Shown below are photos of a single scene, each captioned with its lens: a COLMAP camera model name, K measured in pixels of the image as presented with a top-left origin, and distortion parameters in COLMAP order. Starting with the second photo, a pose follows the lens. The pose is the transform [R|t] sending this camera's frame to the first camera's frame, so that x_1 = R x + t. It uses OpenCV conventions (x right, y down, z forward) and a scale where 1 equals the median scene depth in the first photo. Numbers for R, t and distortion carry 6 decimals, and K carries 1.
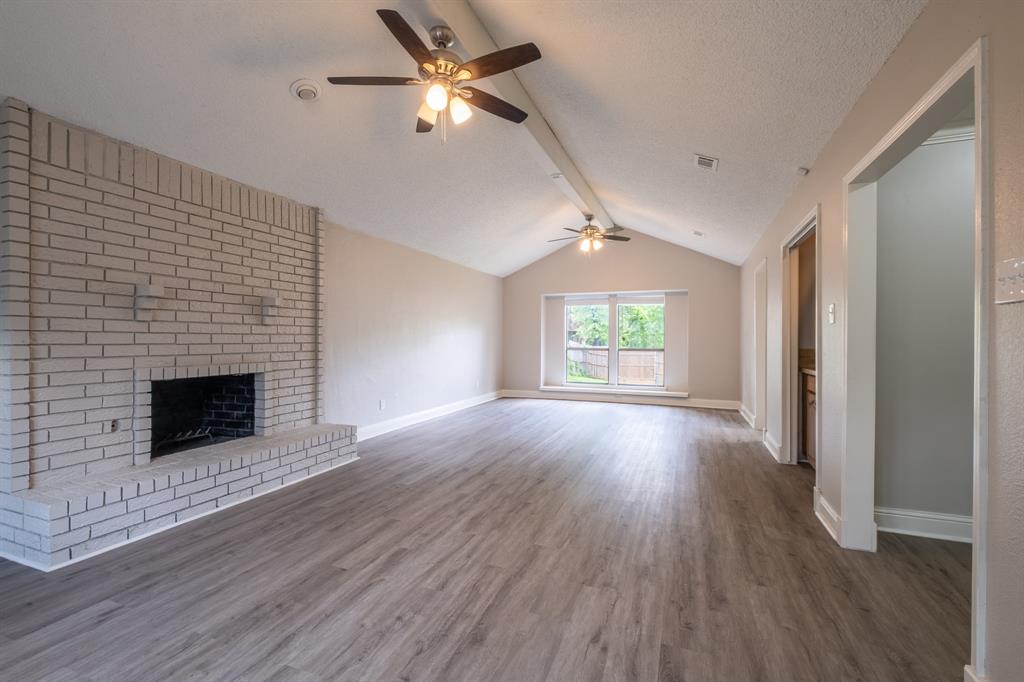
lens RADIAL K [[454.8, 0, 515.5], [0, 454.8, 338.5], [0, 0, 1]] dist [0.004900, -0.003608]
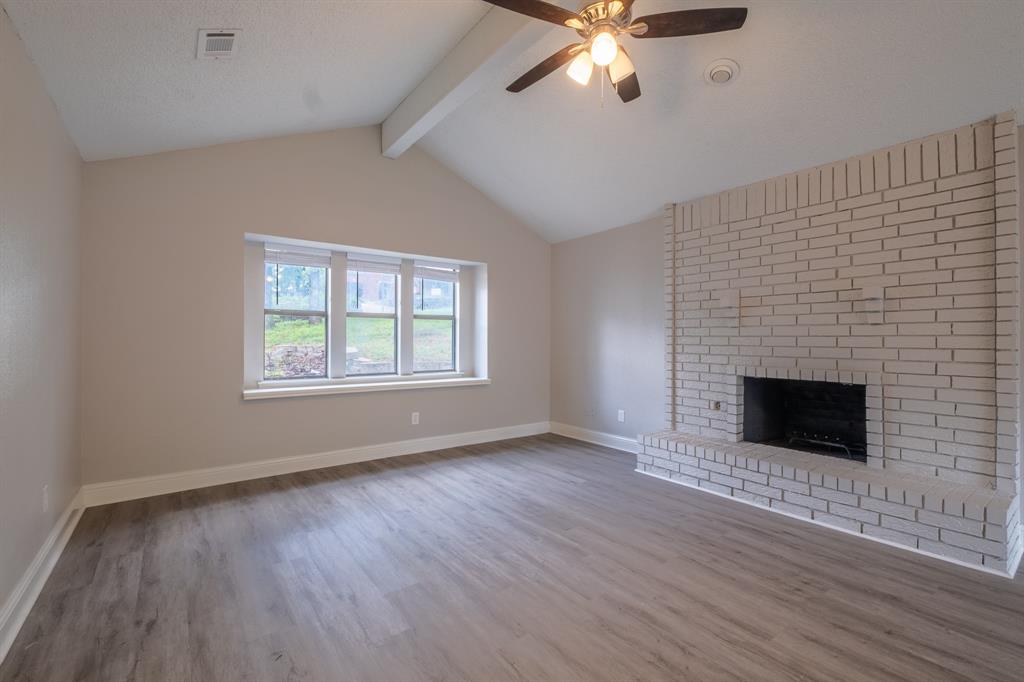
lens RADIAL K [[454.8, 0, 516.9], [0, 454.8, 338.8], [0, 0, 1]] dist [0.004900, -0.003608]
pose [[-0.538712, -0.005529, -0.842472, 0.546101], [-0.003825, 0.999984, -0.004117, 0.001056], [0.842481, 0.001004, -0.538725, 1.158597]]
